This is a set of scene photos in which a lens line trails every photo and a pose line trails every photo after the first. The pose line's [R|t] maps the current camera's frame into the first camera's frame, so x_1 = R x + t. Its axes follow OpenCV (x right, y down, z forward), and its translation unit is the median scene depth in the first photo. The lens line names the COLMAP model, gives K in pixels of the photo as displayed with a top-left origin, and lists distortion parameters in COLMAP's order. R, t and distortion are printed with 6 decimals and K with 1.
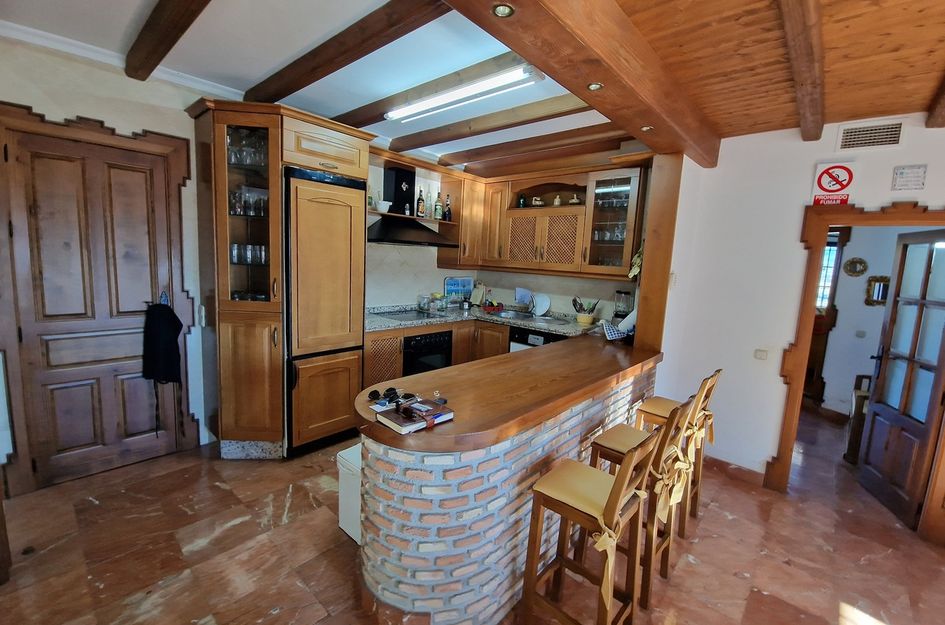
lens RADIAL K [[390.5, 0, 471.6], [0, 390.5, 305.7], [0, 0, 1]] dist [0.000512, -0.000394]
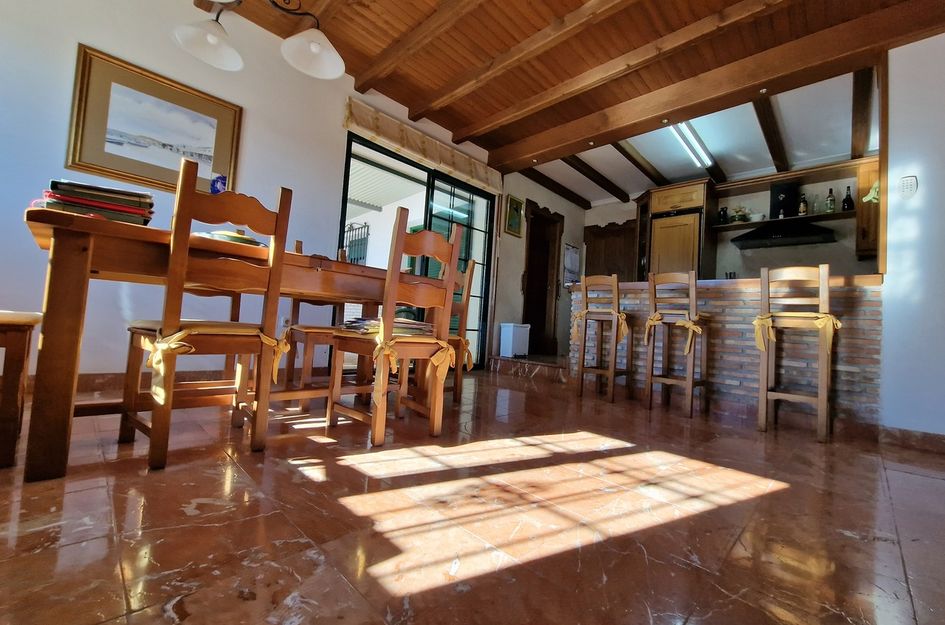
lens RADIAL K [[390.5, 0, 471.6], [0, 390.5, 305.7], [0, 0, 1]] dist [0.000512, -0.000394]
pose [[-0.029816, -0.106647, -0.993850, 1.047412], [-0.189952, 0.976777, -0.099116, 0.338571], [0.981340, 0.185829, -0.049381, 0.163259]]
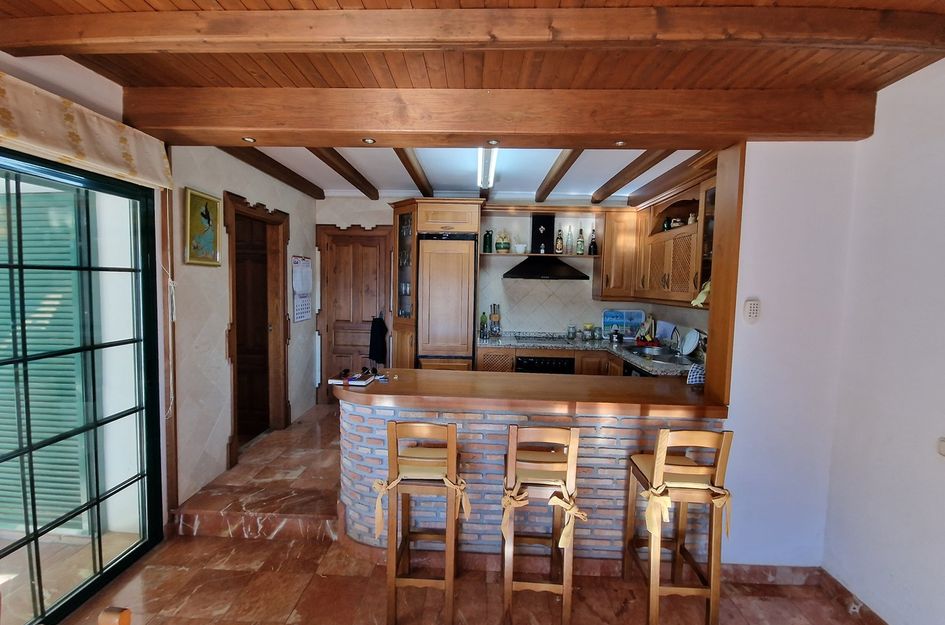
lens RADIAL K [[390.5, 0, 471.6], [0, 390.5, 305.7], [0, 0, 1]] dist [0.000512, -0.000394]
pose [[0.652444, 0.006164, -0.757812, 0.578962], [-0.081102, 0.994792, -0.061733, 0.011280], [0.753485, 0.101738, 0.649546, 0.104407]]
